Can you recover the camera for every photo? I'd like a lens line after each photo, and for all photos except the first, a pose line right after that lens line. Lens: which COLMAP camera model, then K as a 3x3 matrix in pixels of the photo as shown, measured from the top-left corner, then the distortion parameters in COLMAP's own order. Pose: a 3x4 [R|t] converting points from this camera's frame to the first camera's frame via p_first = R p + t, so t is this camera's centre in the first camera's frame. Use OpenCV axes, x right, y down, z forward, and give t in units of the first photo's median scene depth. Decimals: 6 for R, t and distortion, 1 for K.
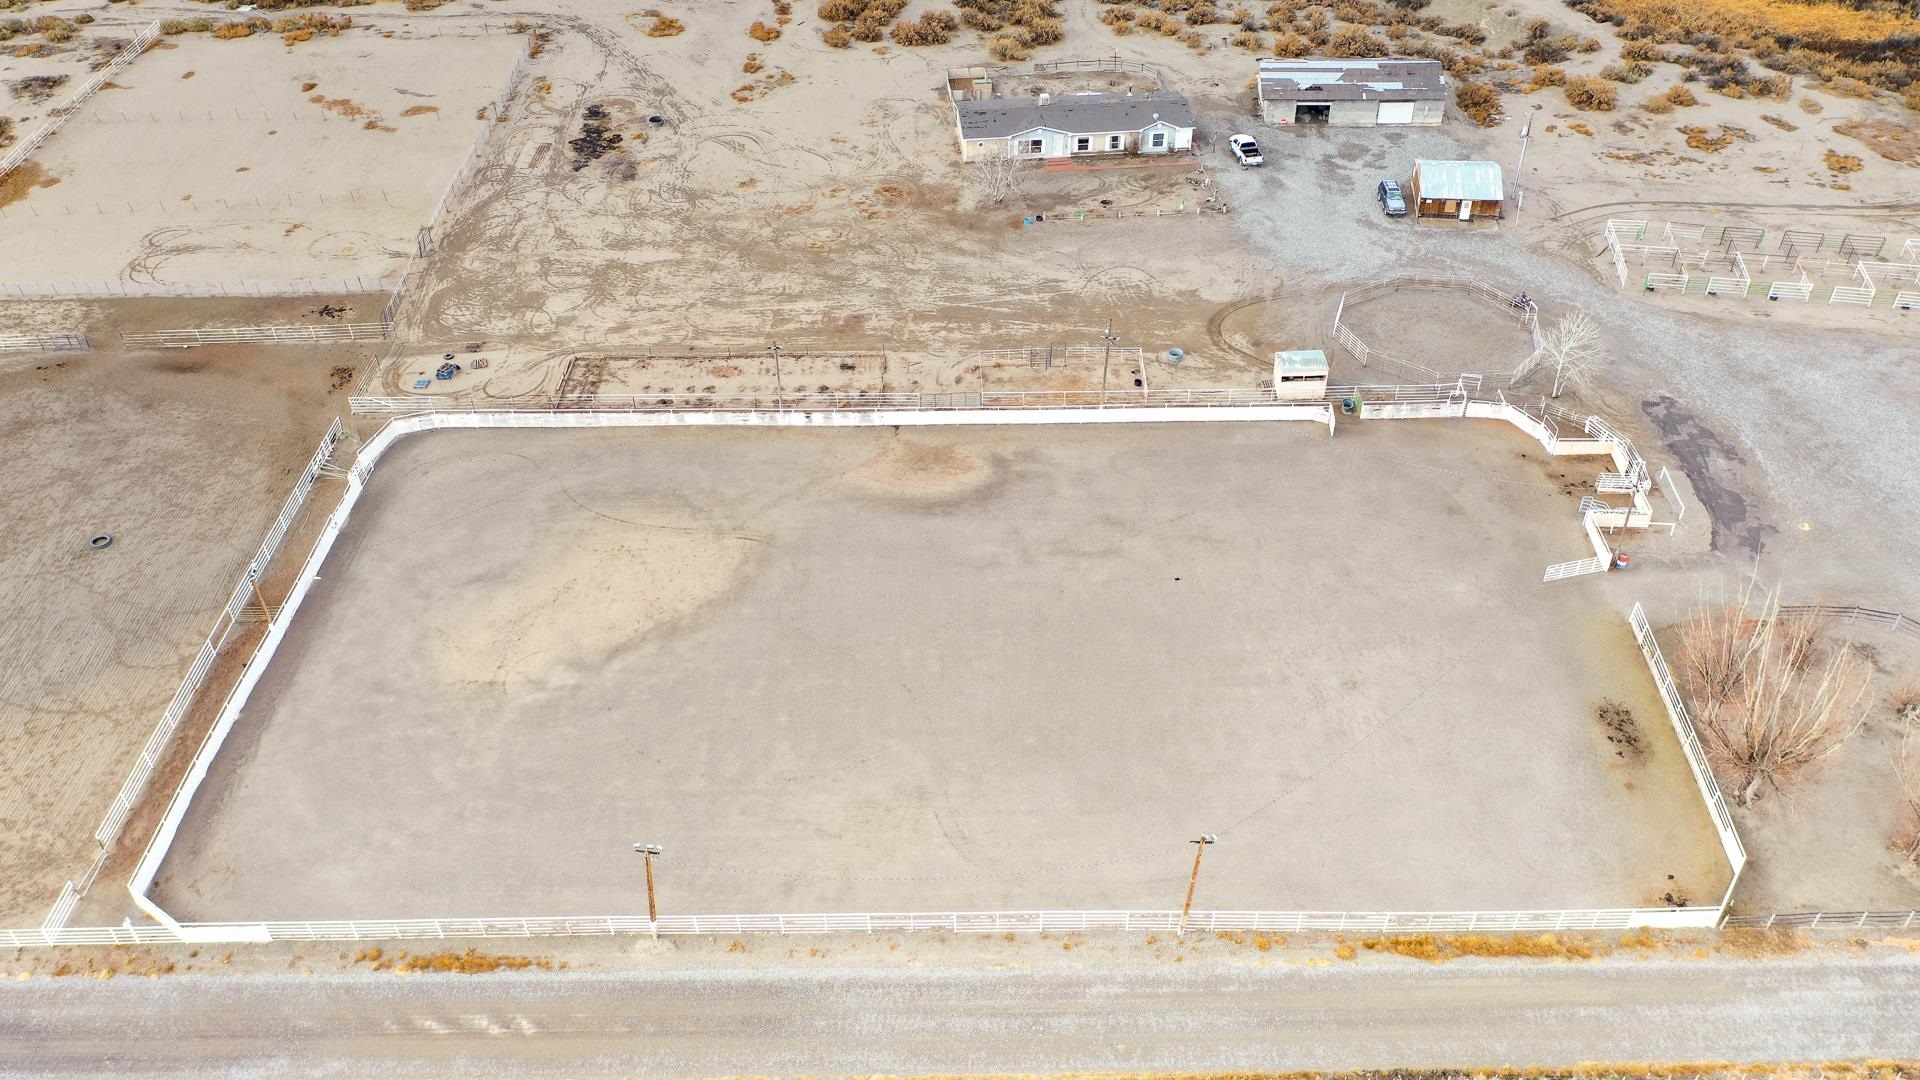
lens RADIAL K [[1512.5, 0, 955.2], [0, 1512.5, 540.8], [0, 0, 1]] dist [-0.002719, 0.009165]
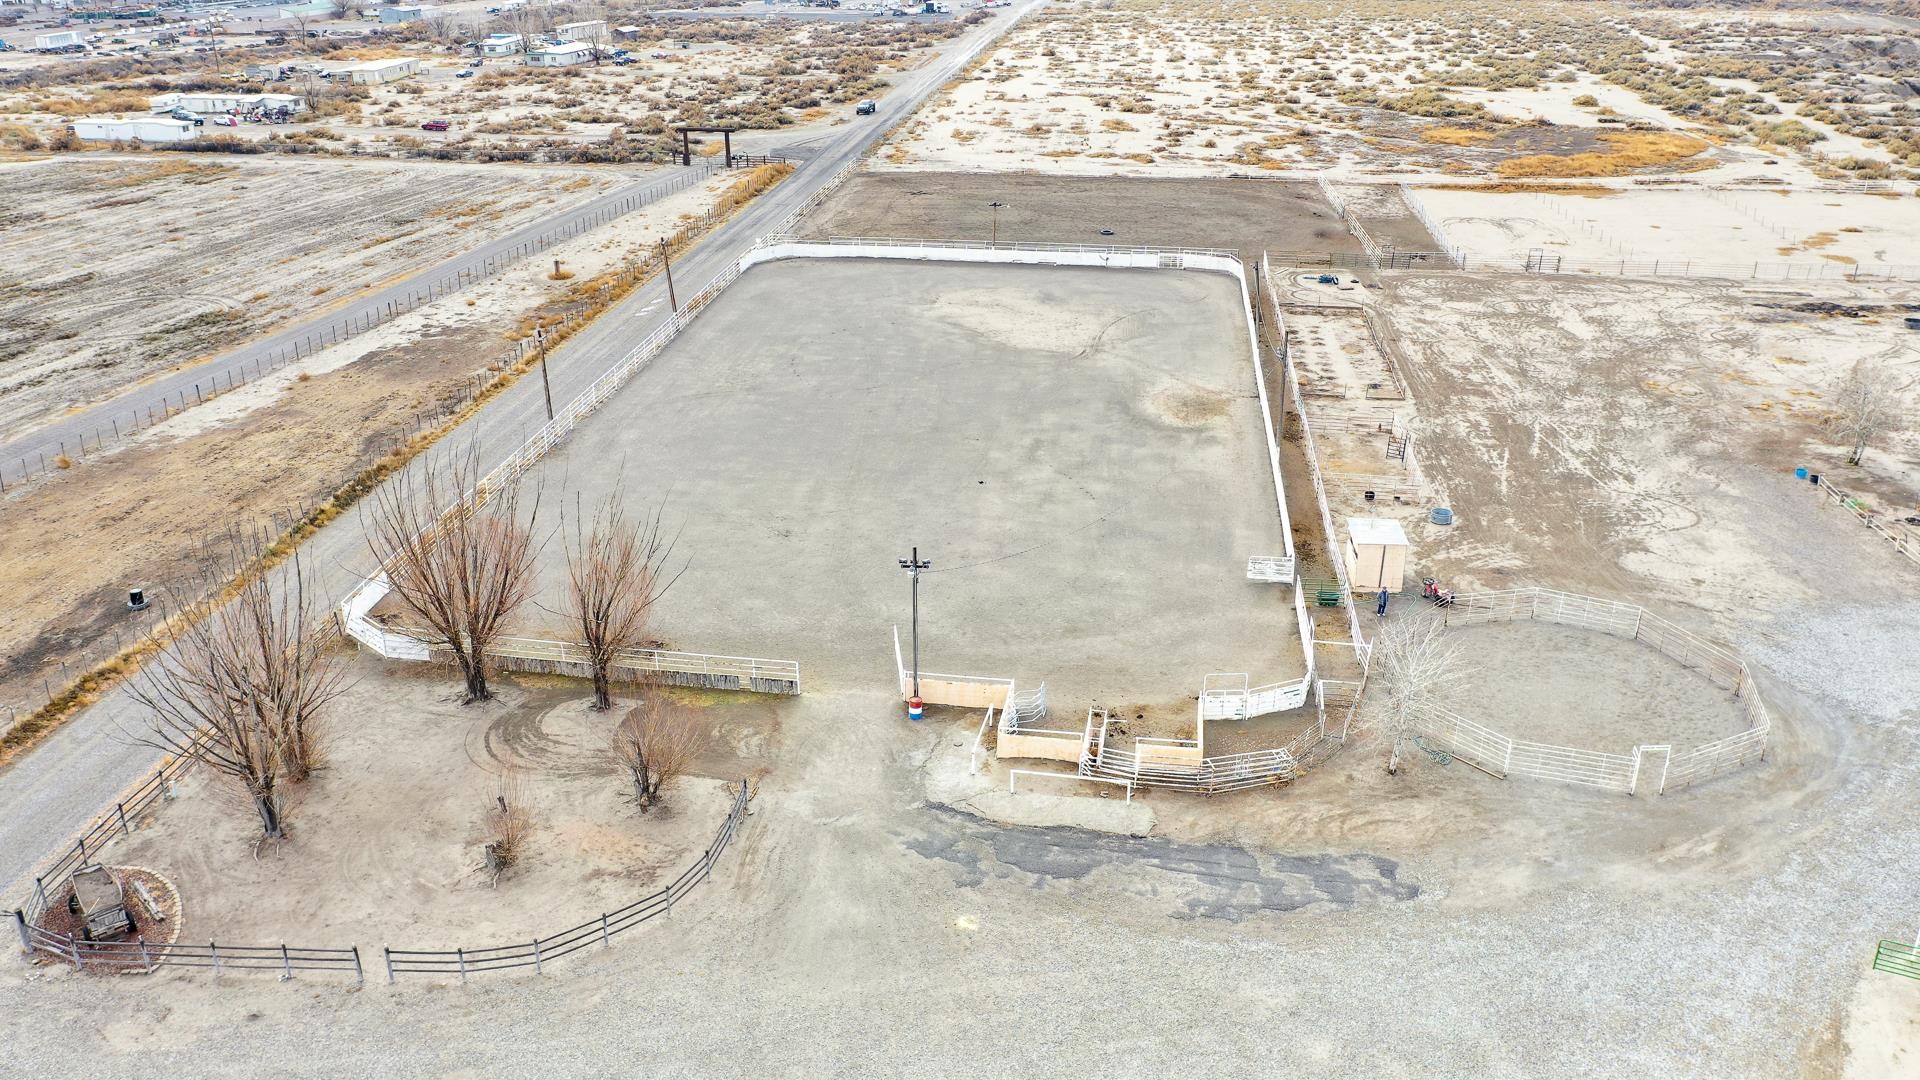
lens RADIAL K [[1512.5, 0, 962.0], [0, 1512.5, 546.9], [0, 0, 1]] dist [-0.002719, 0.009165]
pose [[-0.118158, 0.413967, -0.902591, 0.767510], [-0.631441, 0.670188, 0.390039, -0.231745], [0.766369, 0.616018, 0.182208, 0.653338]]
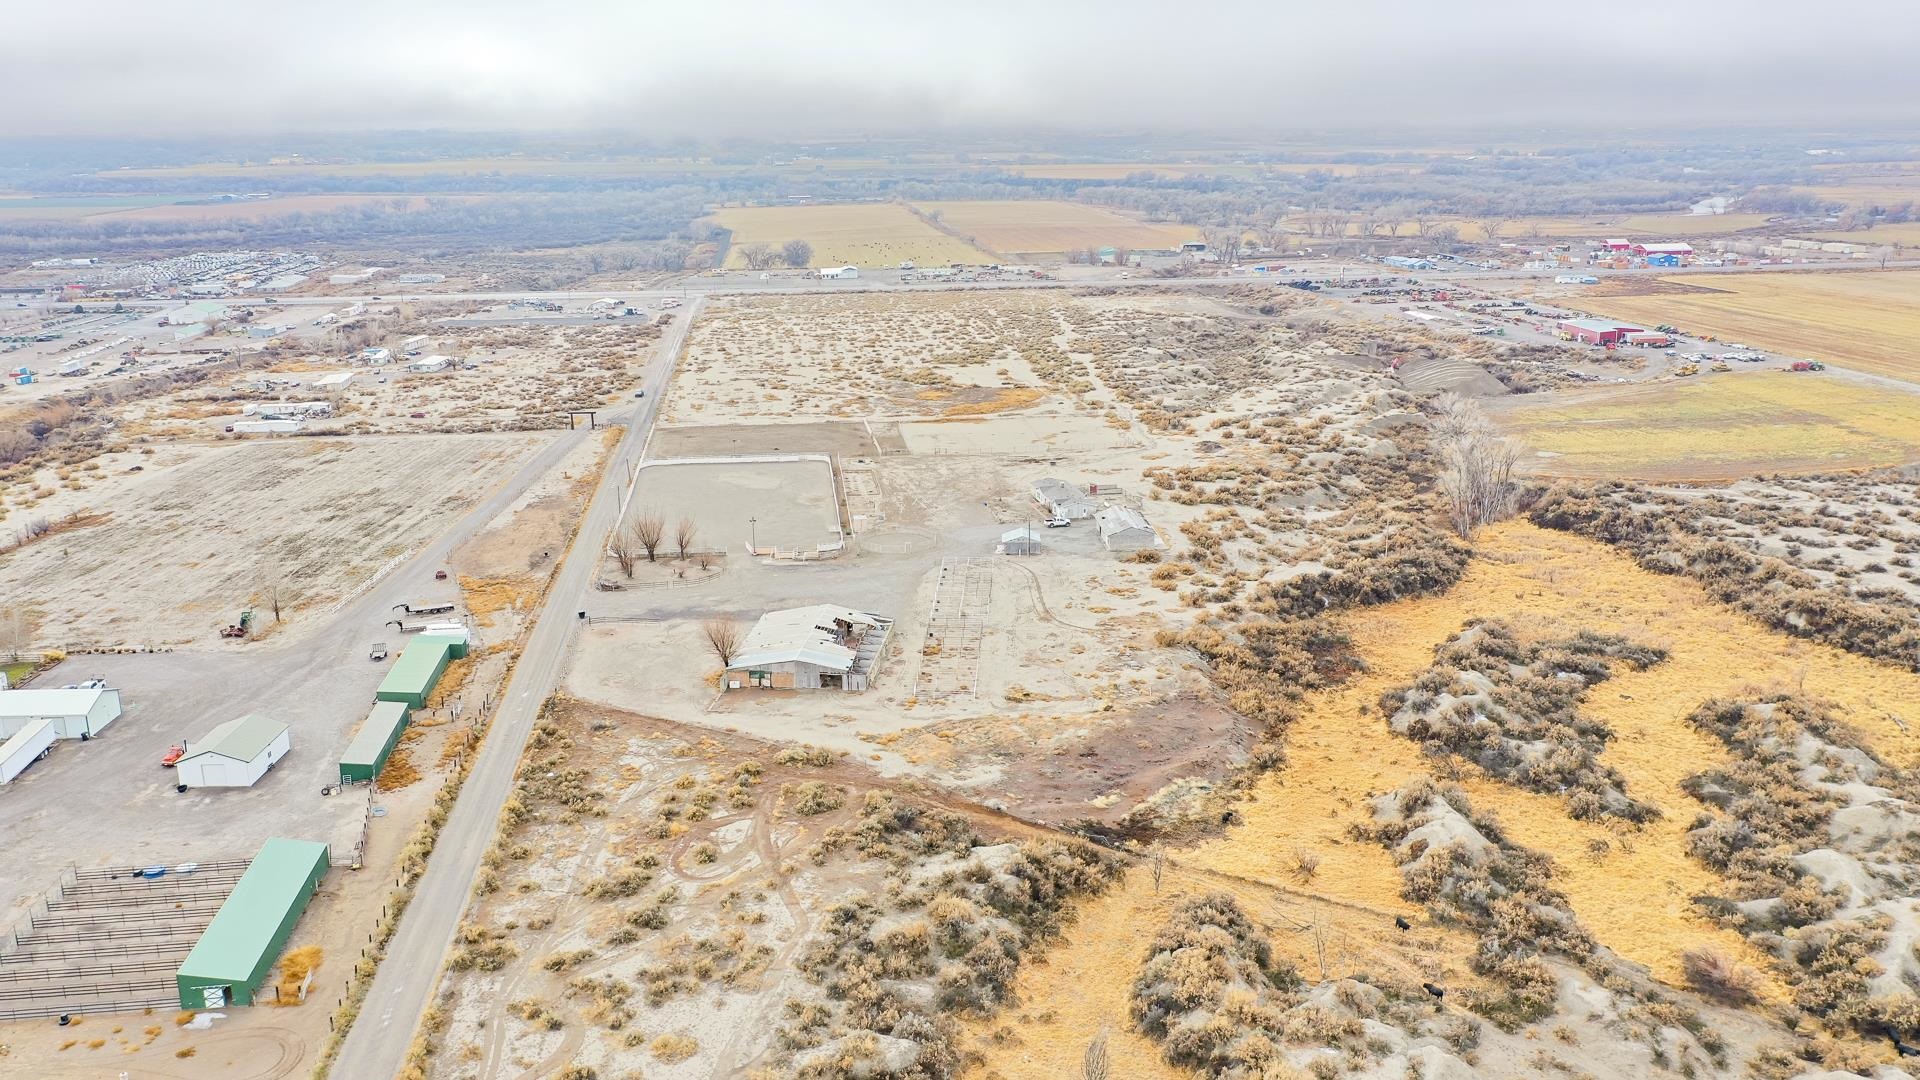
lens RADIAL K [[1512.5, 0, 955.8], [0, 1512.5, 540.5], [0, 0, 1]] dist [-0.002719, 0.009165]
pose [[0.123290, 0.278471, -0.952498, 2.522957], [-0.628551, 0.764659, 0.142196, -0.515408], [0.767934, 0.581163, 0.269309, 0.376607]]
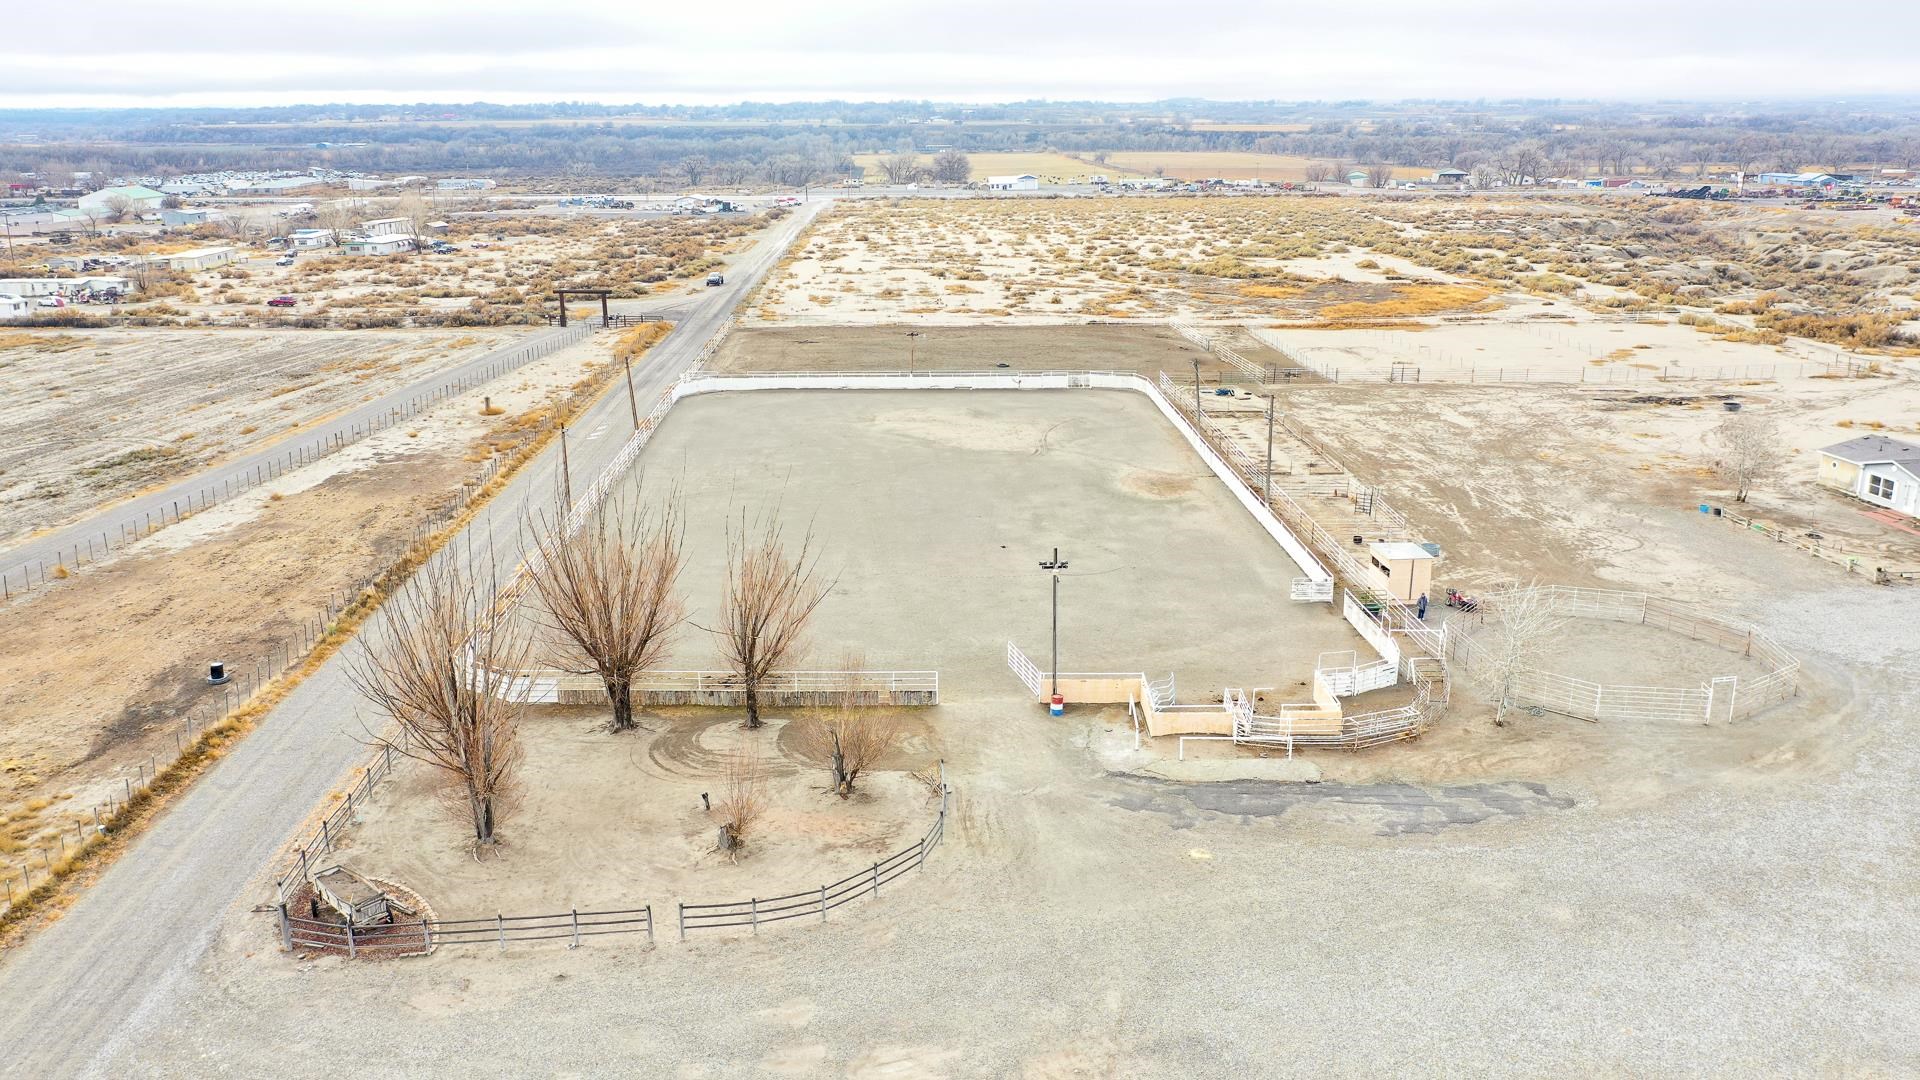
lens RADIAL K [[1512.5, 0, 960.3], [0, 1512.5, 538.3], [0, 0, 1]] dist [-0.002719, 0.009165]
pose [[0.045974, 0.285567, -0.957255, 0.829393], [-0.637232, 0.746359, 0.192049, -0.114442], [0.769299, 0.601165, 0.216285, 0.589454]]
